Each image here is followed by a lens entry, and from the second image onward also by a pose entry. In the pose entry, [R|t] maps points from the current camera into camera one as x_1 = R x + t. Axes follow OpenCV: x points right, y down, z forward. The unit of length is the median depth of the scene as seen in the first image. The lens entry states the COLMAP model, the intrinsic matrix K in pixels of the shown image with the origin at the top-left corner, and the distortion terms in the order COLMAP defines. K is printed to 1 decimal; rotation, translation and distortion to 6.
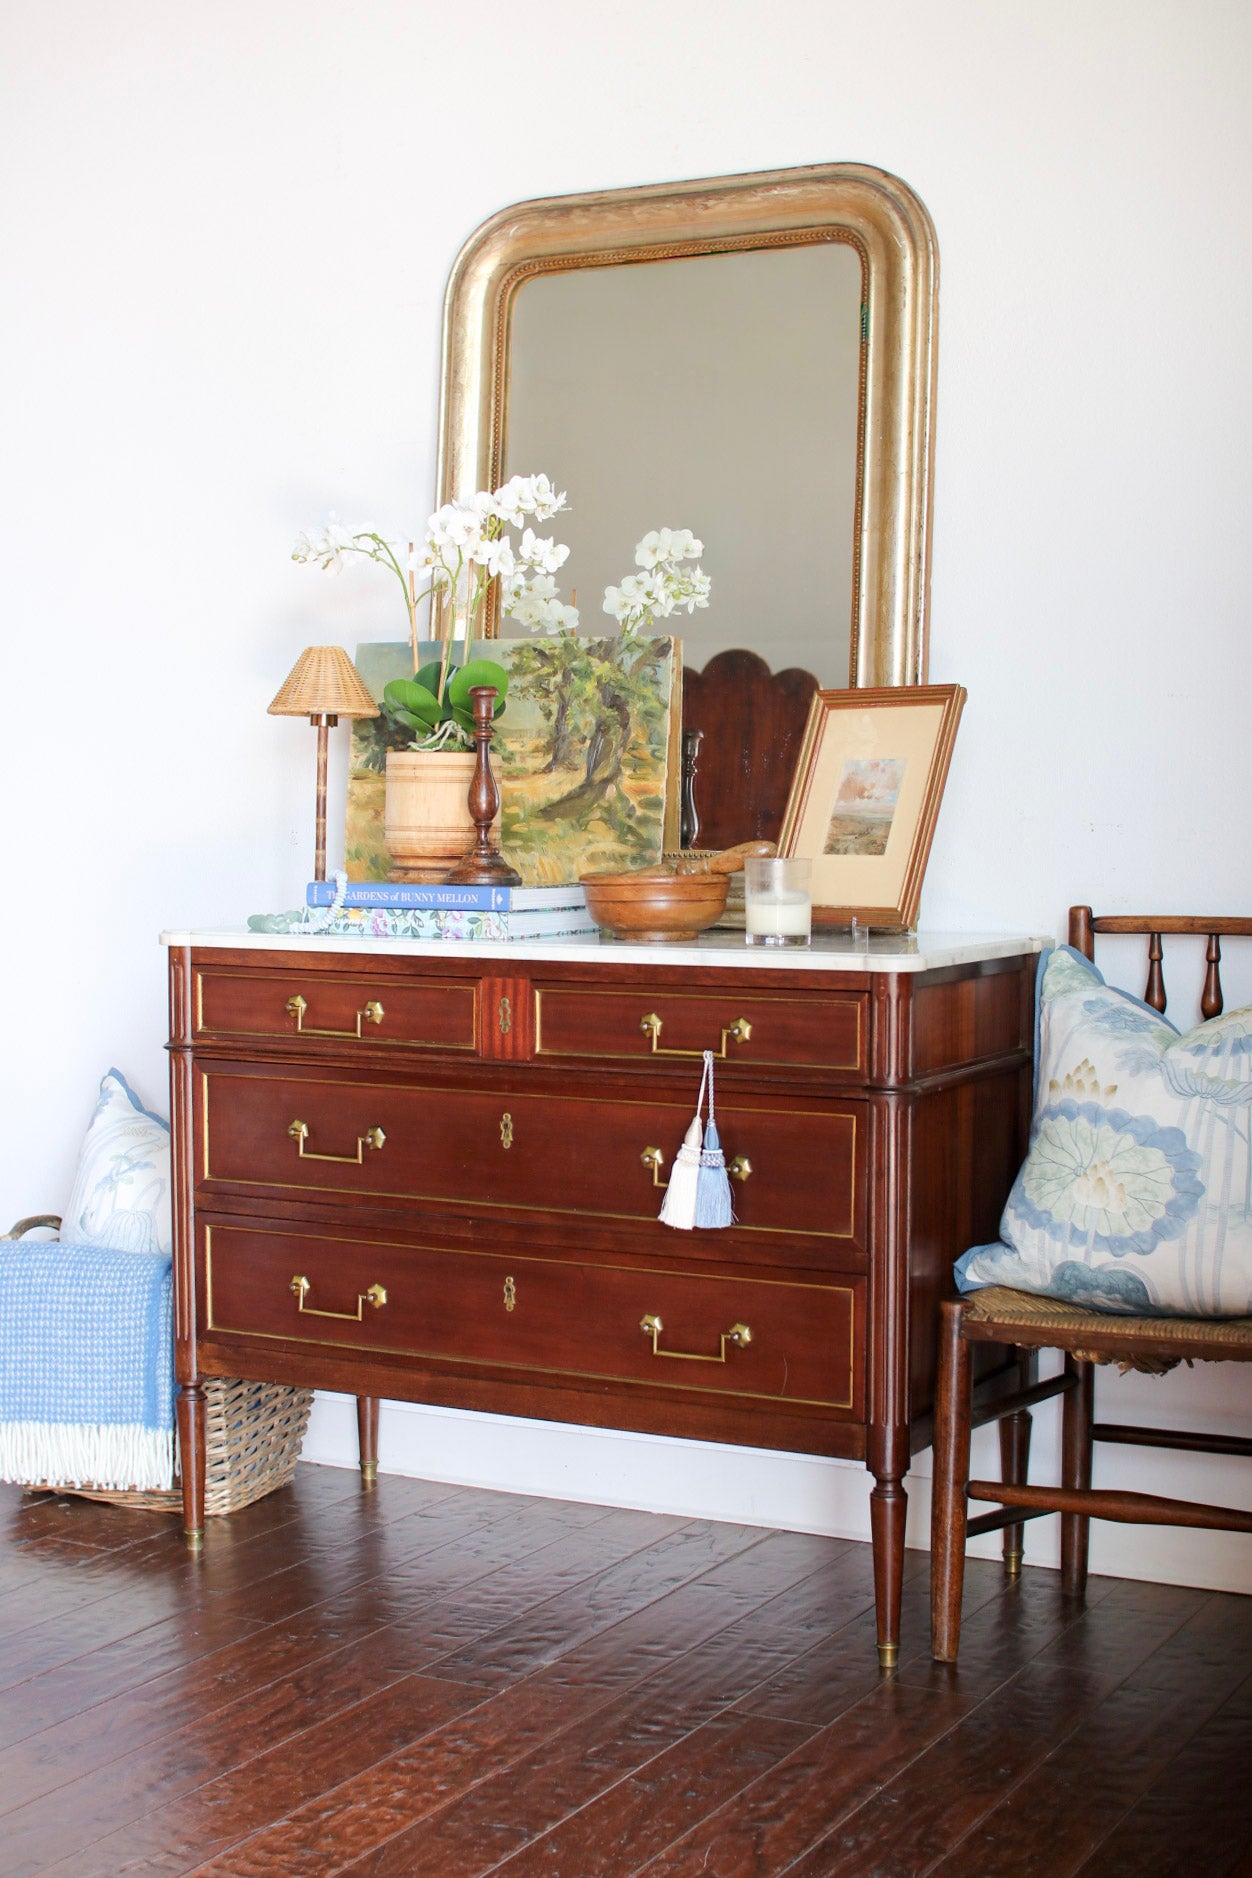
lens RADIAL K [[2681.5, 0, 626.0], [0, 2681.5, 939.0], [0, 0, 1]] dist [-0.180201, 0.255257]
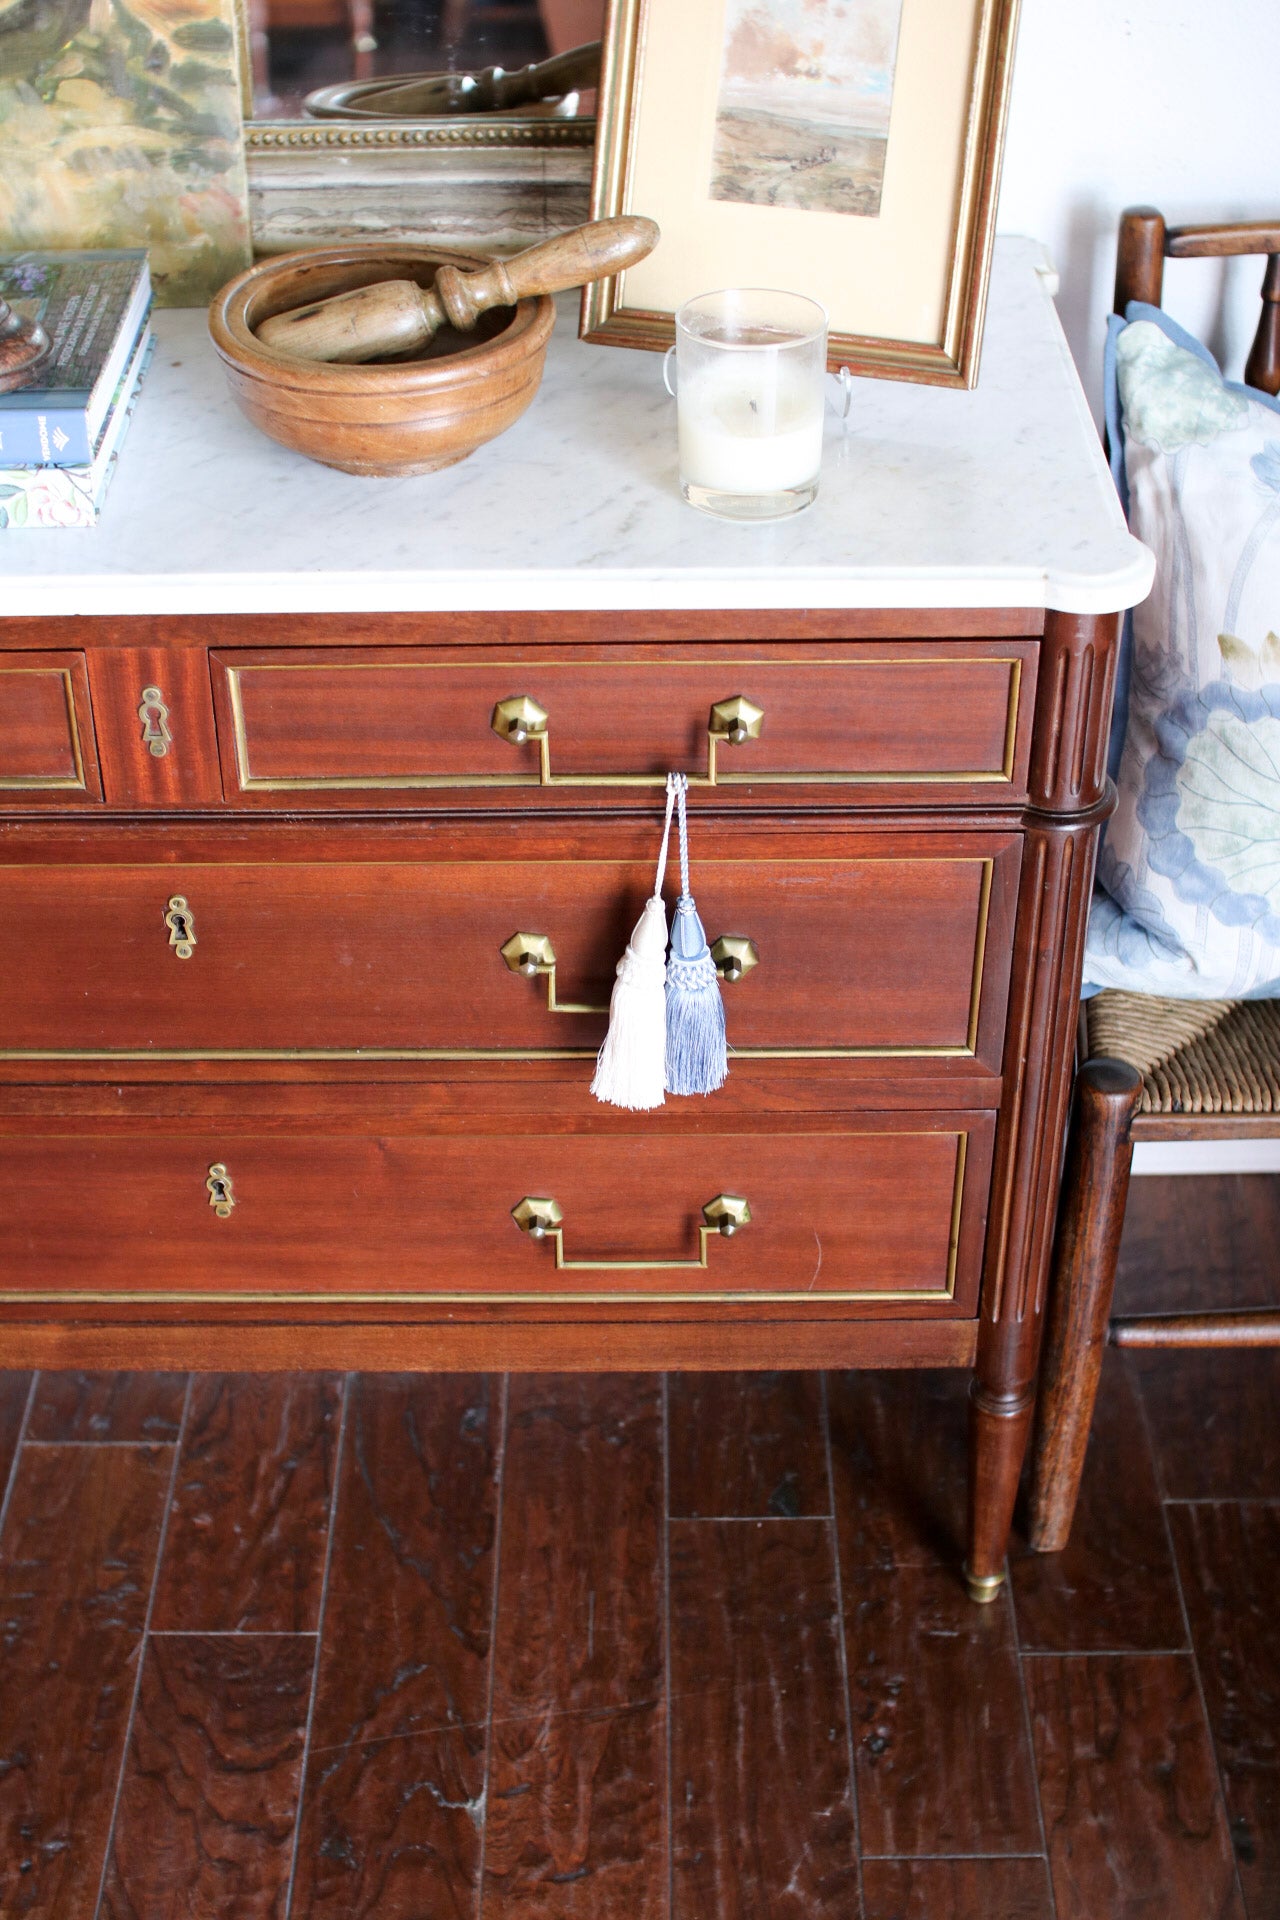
lens RADIAL K [[2680.6, 0, 640.0], [0, 2680.6, 960.0], [0, 0, 1]] dist [-0.187473, 0.303153]
pose [[0.881133, -0.285423, 0.377013, -0.145103], [0.033161, 0.832622, 0.552848, -0.172004], [-0.471705, -0.474631, 0.743115, 0.585370]]
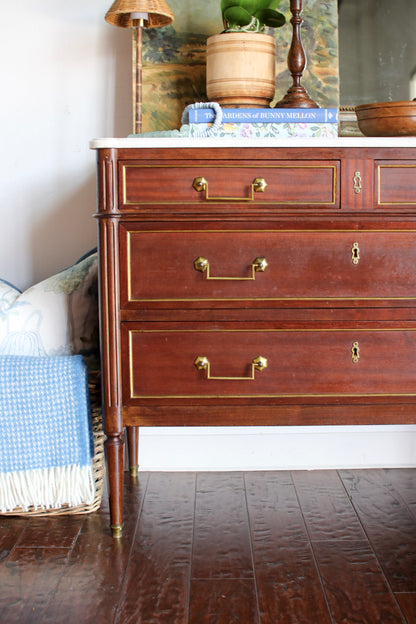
lens RADIAL K [[871.2, 0, 208.0], [0, 871.2, 312.0], [0, 0, 1]] dist [-0.187473, 0.303153]
pose [[0.884390, -0.065955, 0.462066, -0.357431], [0.036092, 0.996665, 0.073185, 0.062612], [-0.465352, -0.048047, 0.883821, 0.545375]]
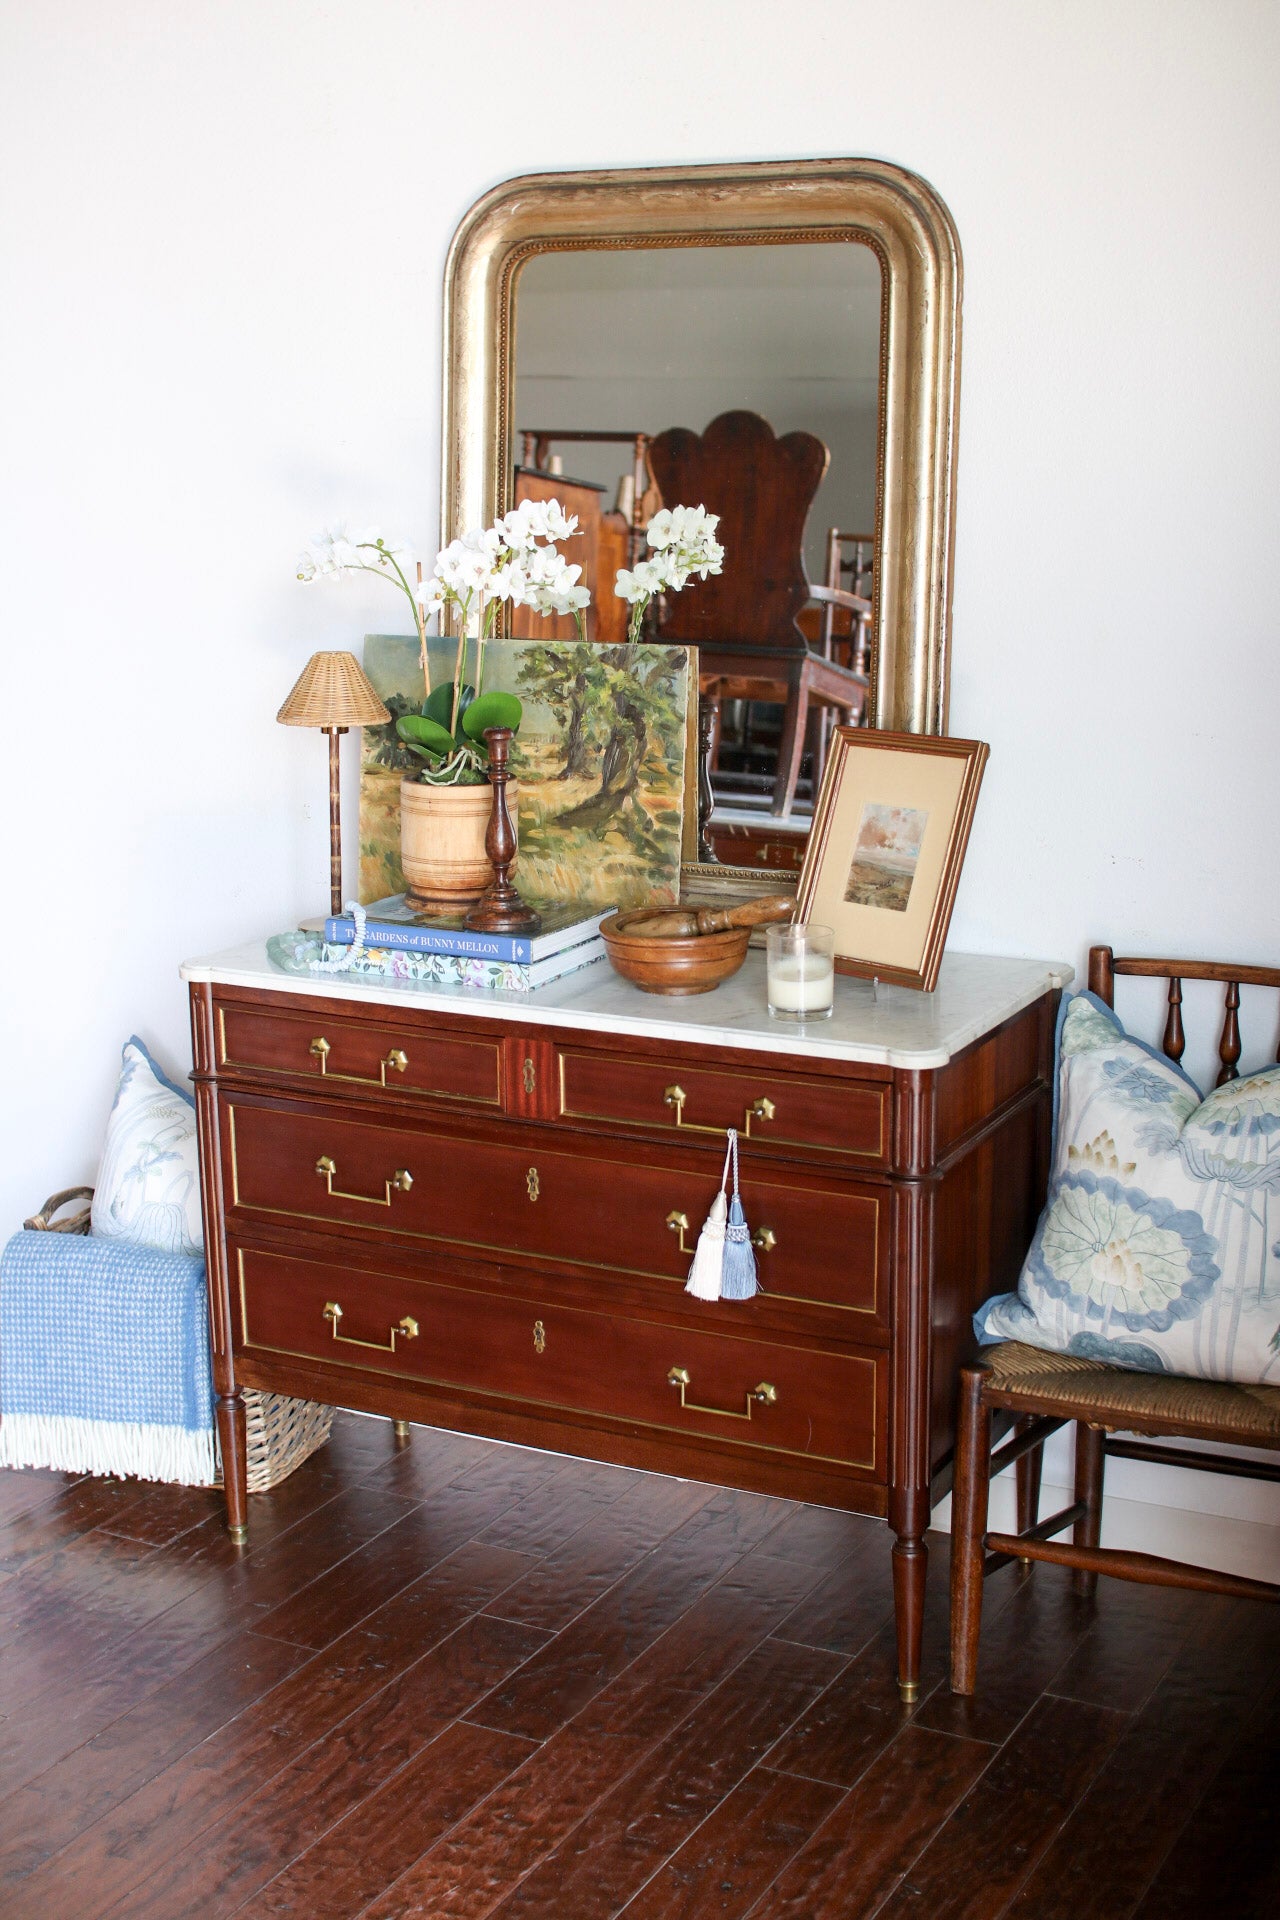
lens RADIAL K [[2680.6, 0, 640.0], [0, 2680.6, 960.0], [0, 0, 1]] dist [-0.187473, 0.303153]
pose [[0.999848, -0.016627, 0.005278, -0.007636], [0.015452, 0.984535, 0.174506, -0.180298], [-0.008098, -0.174398, 0.984642, 0.015642]]
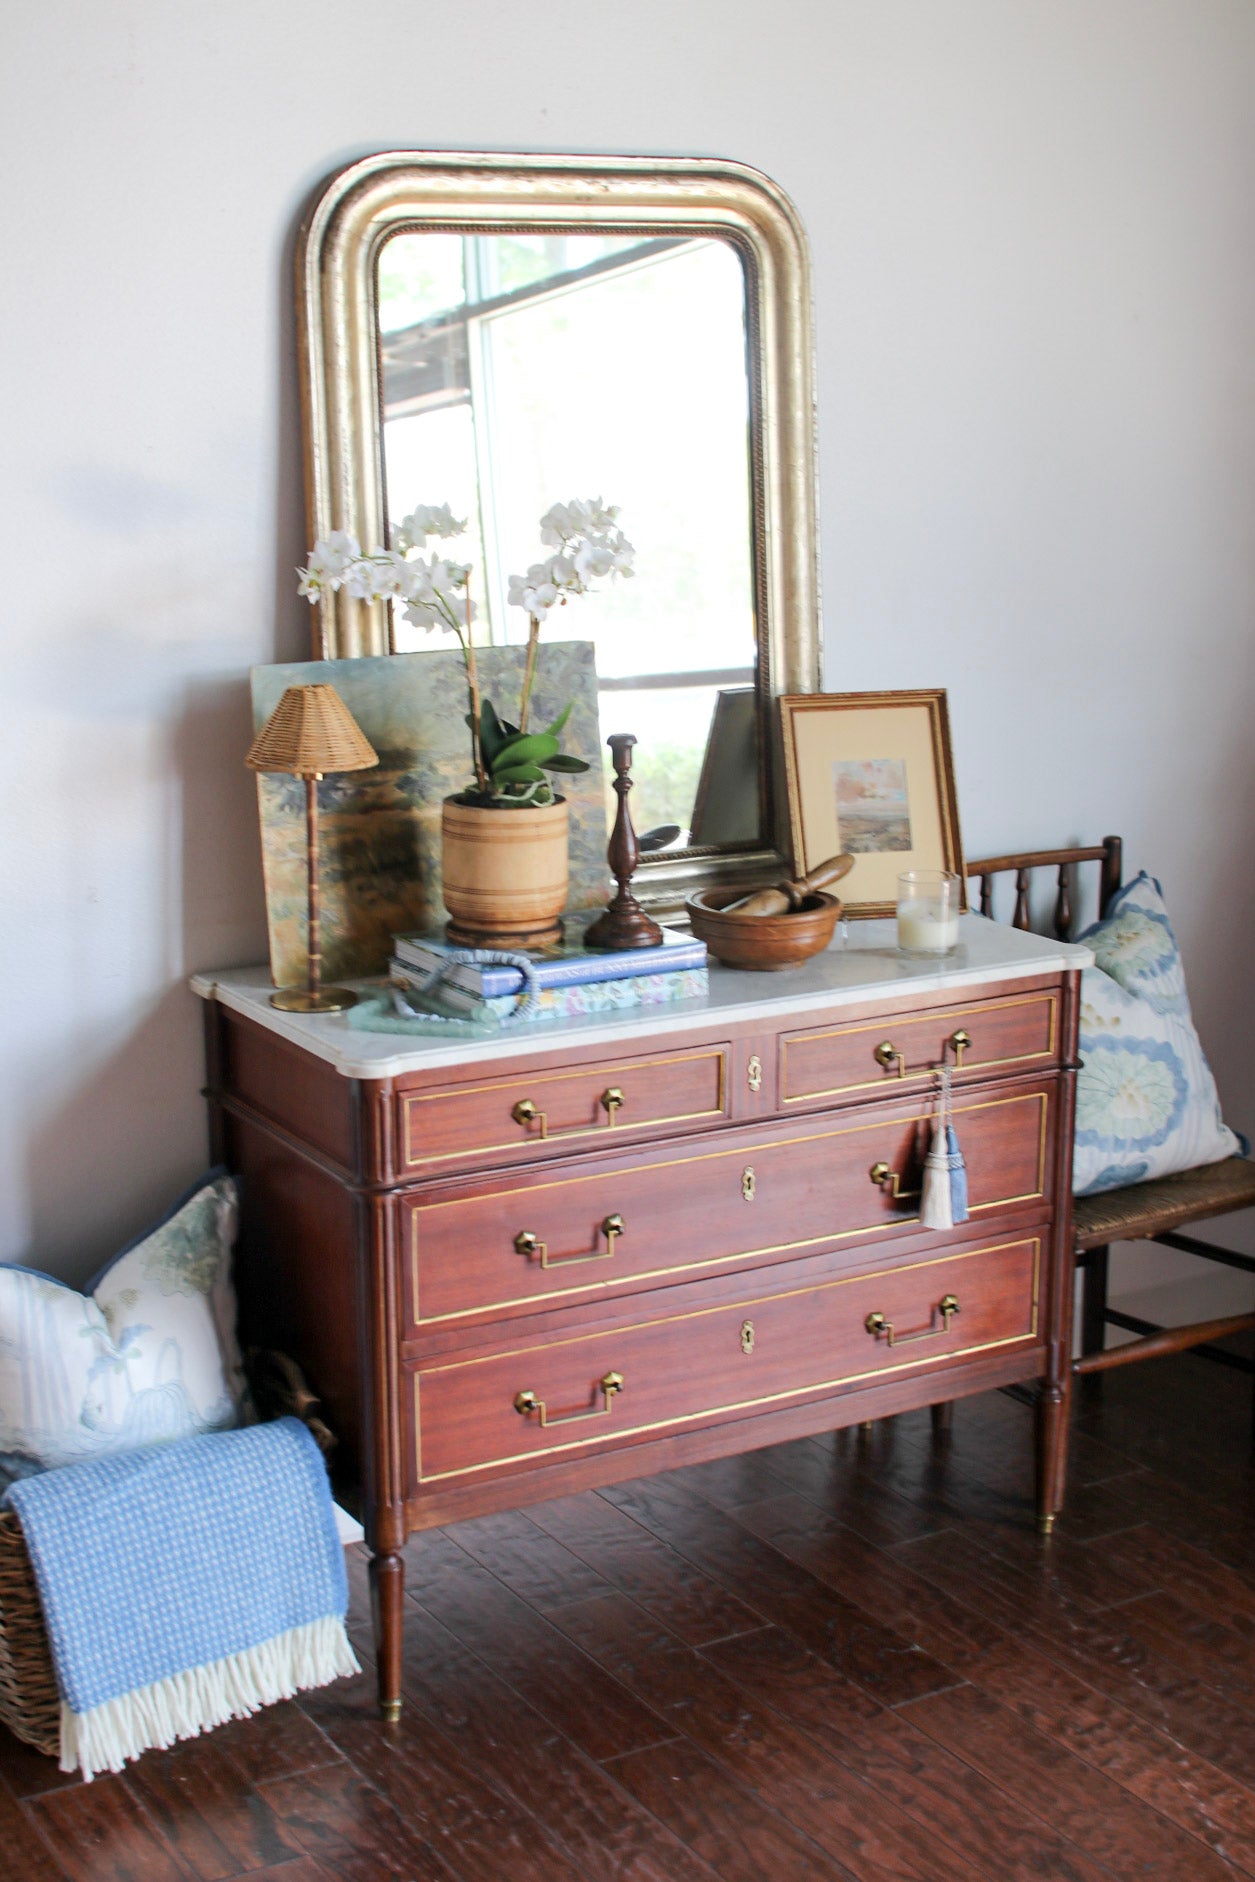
lens RADIAL K [[2687.2, 0, 627.5], [0, 2687.2, 941.0], [0, 0, 1]] dist [-0.180201, 0.255257]
pose [[0.519498, -0.196179, 0.831646, -0.847361], [0.048213, 0.978466, 0.200696, -0.211456], [-0.853110, -0.064165, 0.517770, 0.502378]]
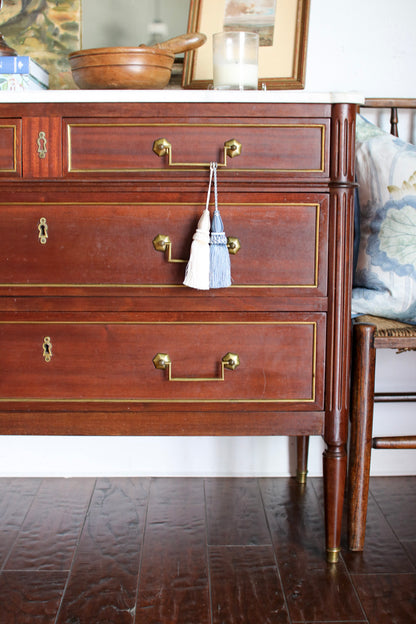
lens RADIAL K [[881.6, 0, 208.0], [0, 881.6, 312.0], [0, 0, 1]] dist [-0.185902, 0.286115]
pose [[0.869505, -0.072978, 0.488503, -0.184430], [0.024327, 0.994152, 0.105216, 0.065046], [-0.493324, -0.079603, 0.866196, 0.543501]]
